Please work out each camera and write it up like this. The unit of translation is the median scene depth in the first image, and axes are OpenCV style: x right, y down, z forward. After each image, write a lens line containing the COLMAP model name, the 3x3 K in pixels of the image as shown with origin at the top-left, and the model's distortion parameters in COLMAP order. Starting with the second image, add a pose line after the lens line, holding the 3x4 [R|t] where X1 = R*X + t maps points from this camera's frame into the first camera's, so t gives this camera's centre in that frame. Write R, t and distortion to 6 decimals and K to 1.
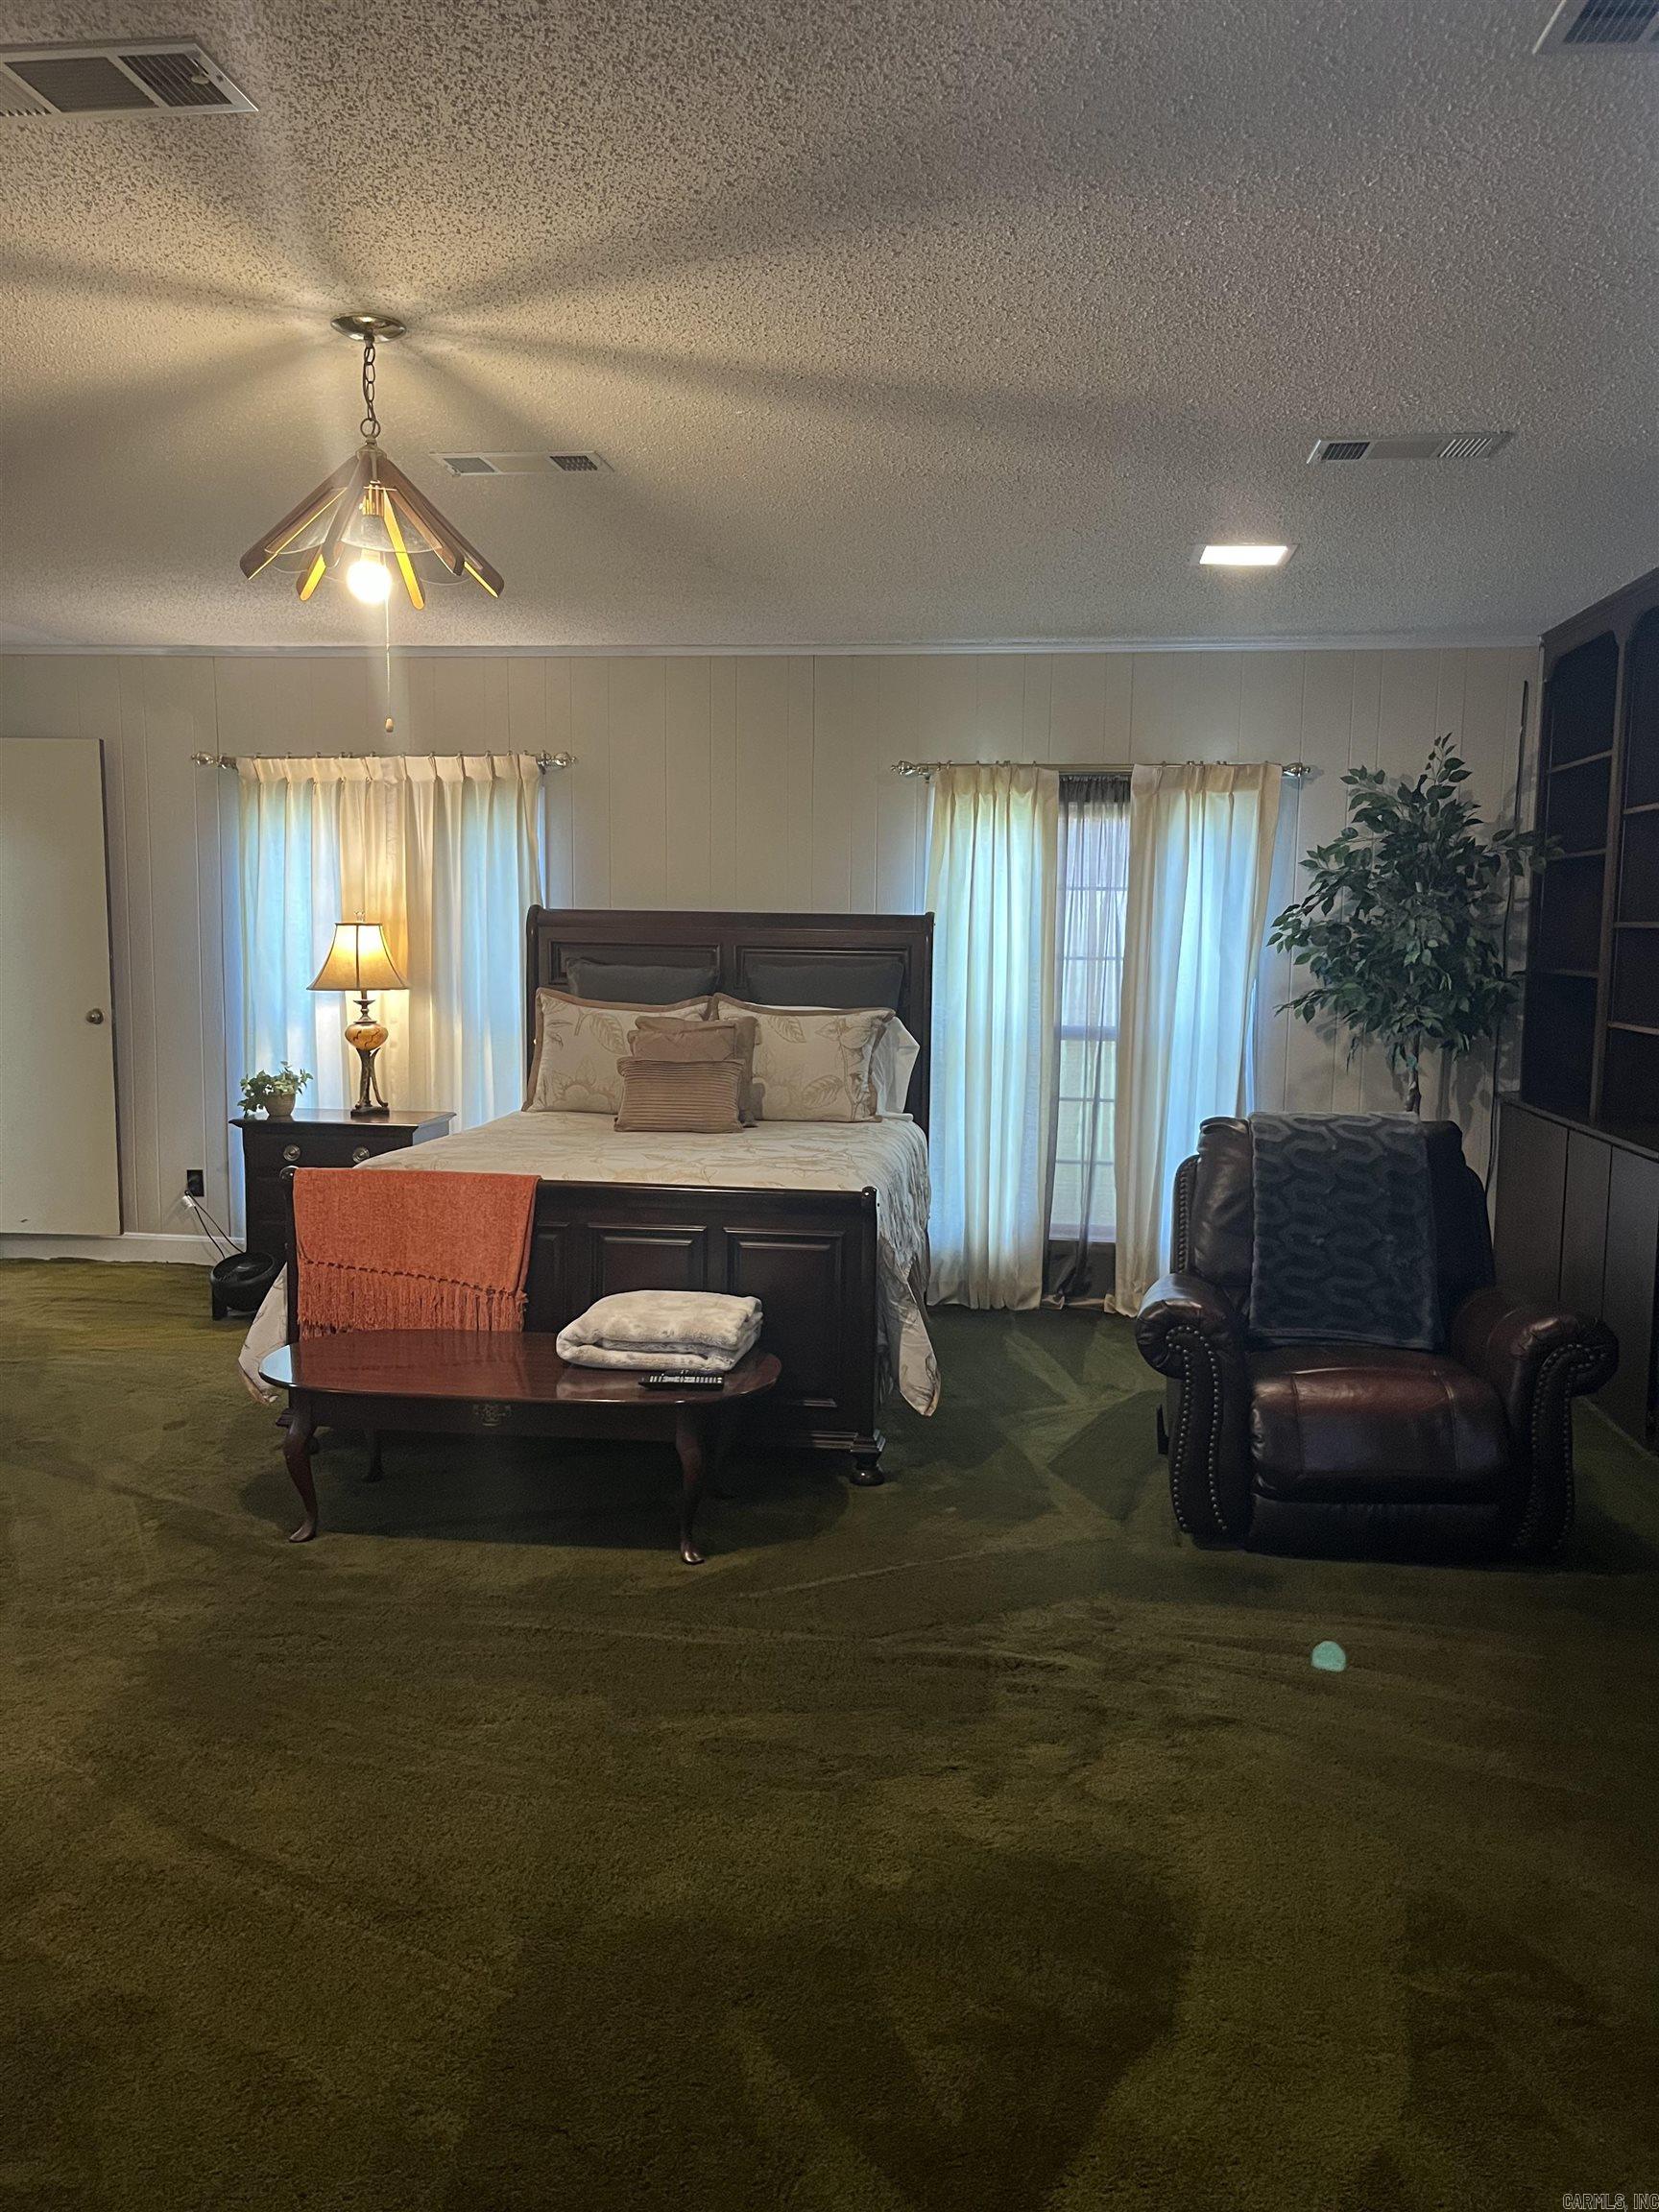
lens RADIAL K [[1699.9, 0, 845.6], [0, 1699.9, 1117.8], [0, 0, 1]] dist [0.052354, -0.072462]
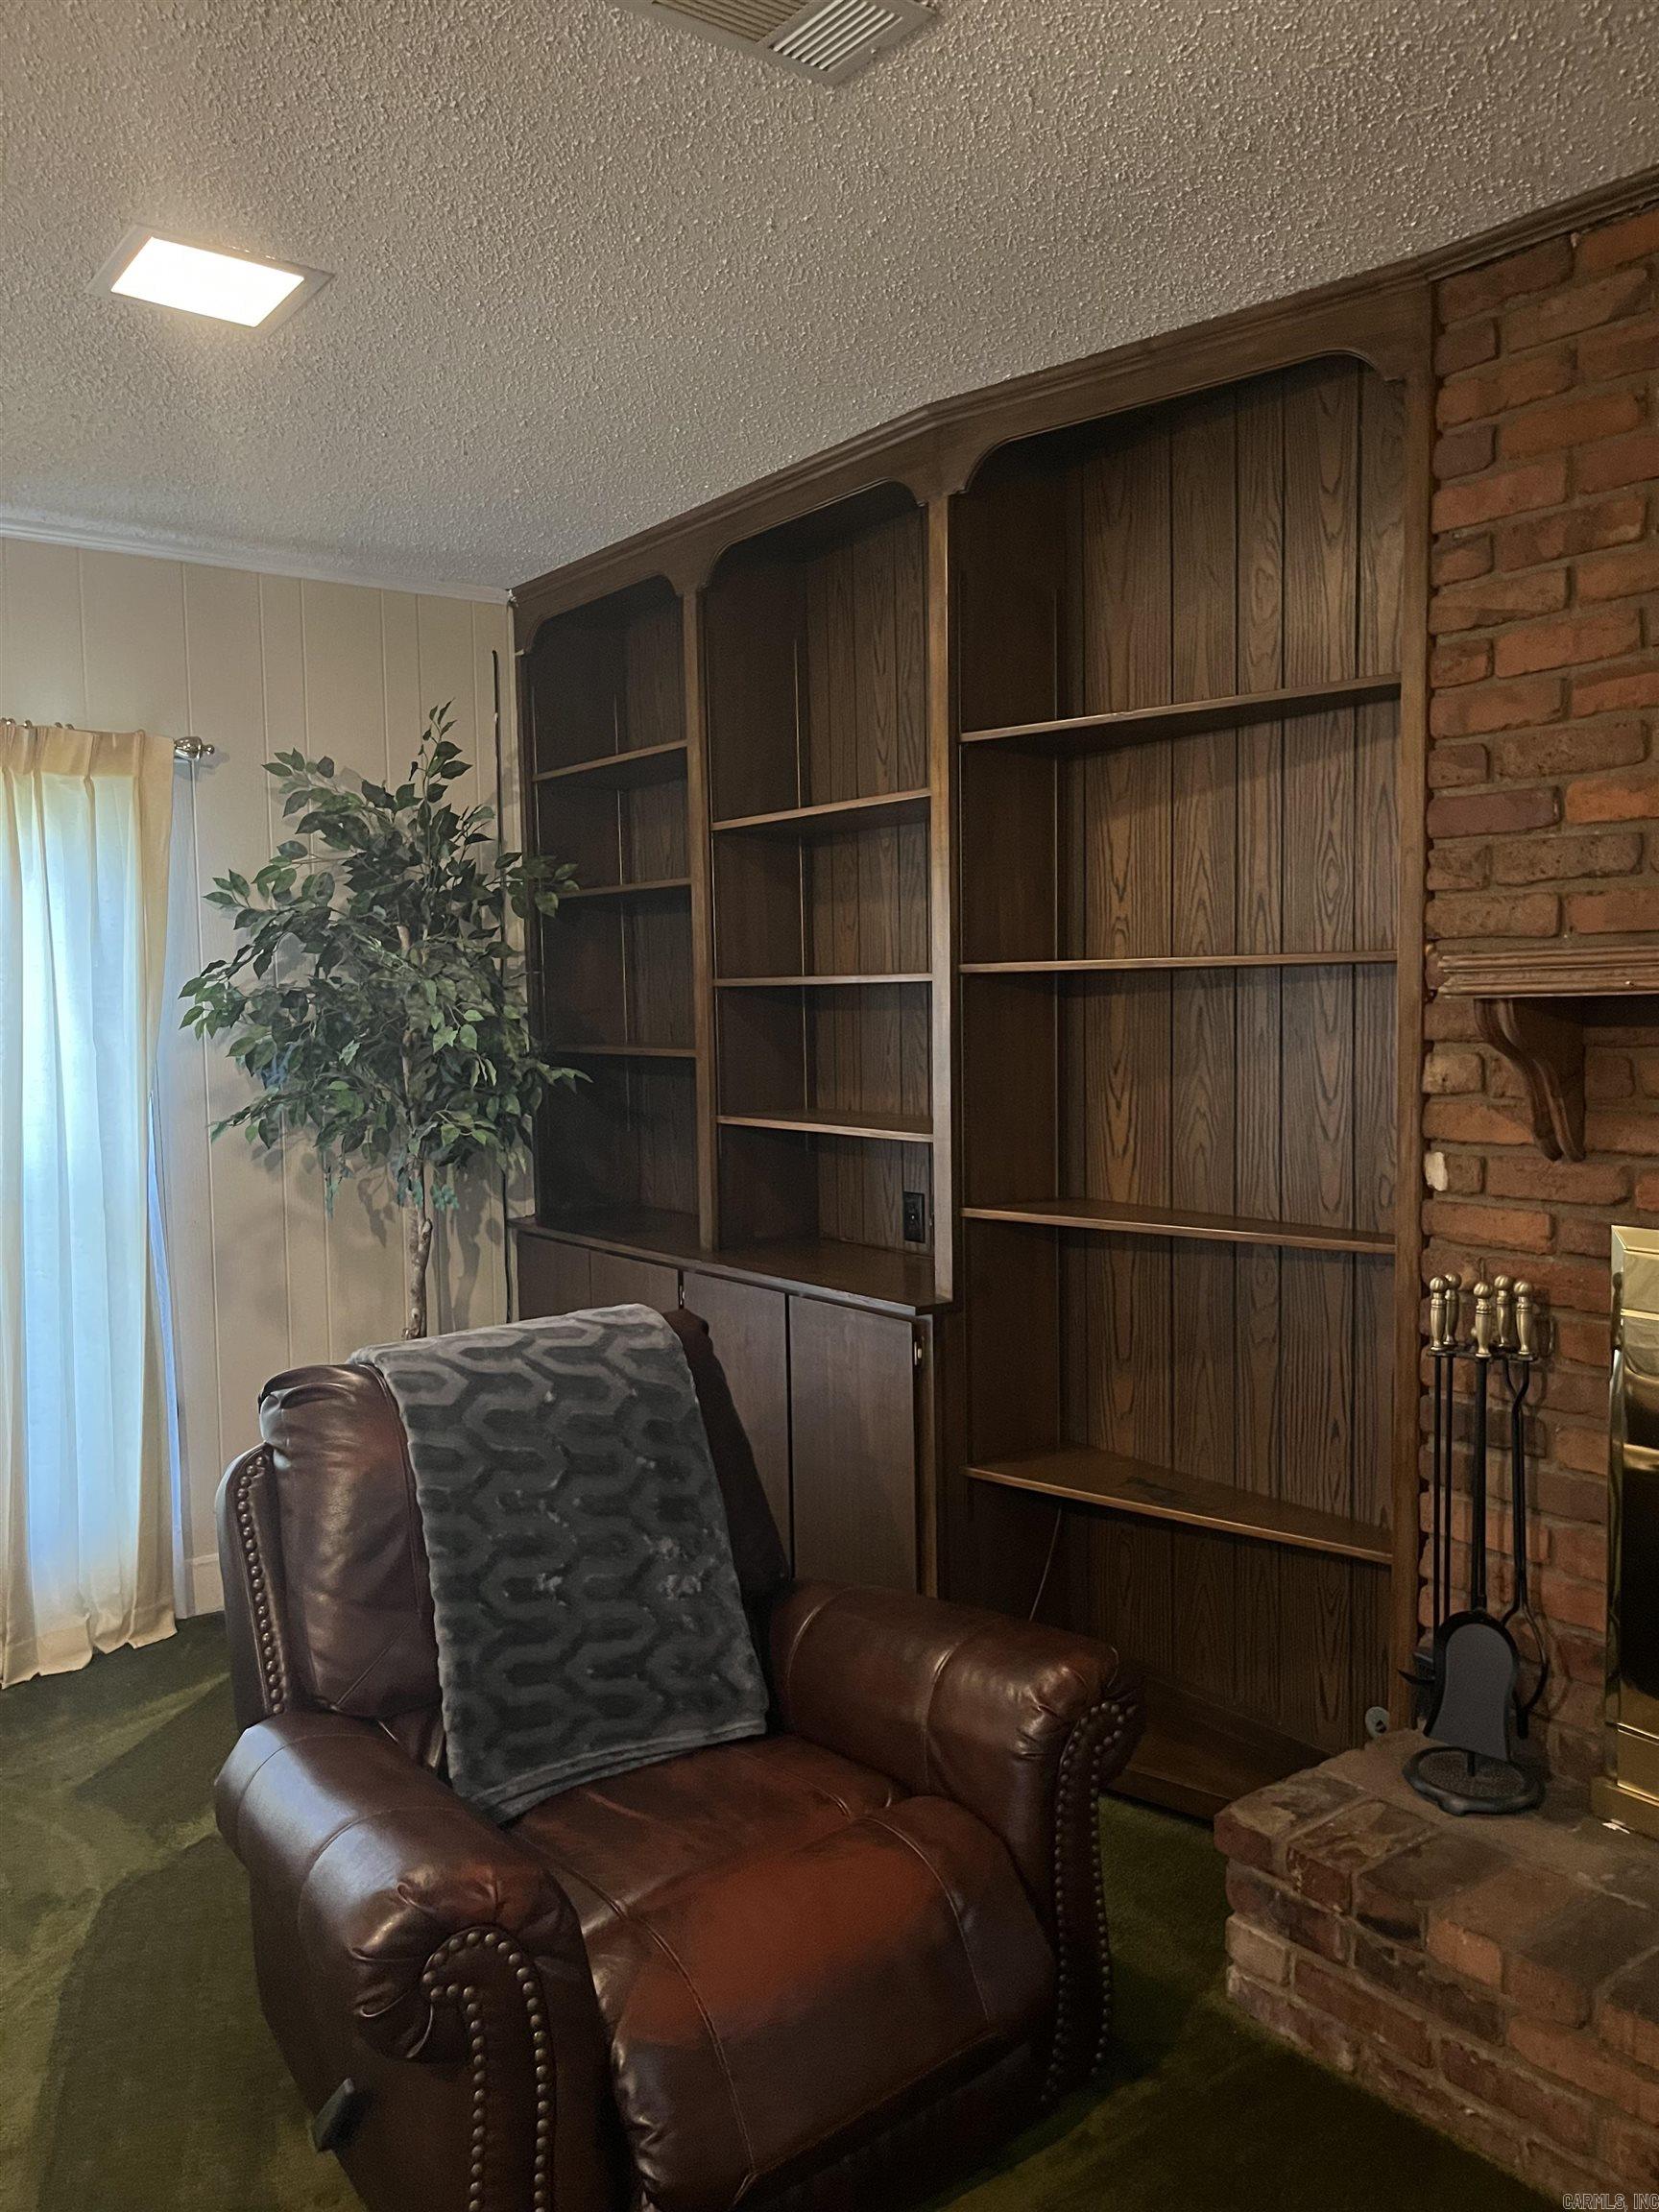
lens RADIAL K [[1699.9, 0, 845.6], [0, 1699.9, 1117.8], [0, 0, 1]] dist [0.052354, -0.072462]
pose [[0.722324, -0.074832, 0.687494, -0.006009], [0.104782, 0.994493, -0.001843, -0.047880], [-0.683570, 0.073369, 0.726188, 0.440521]]
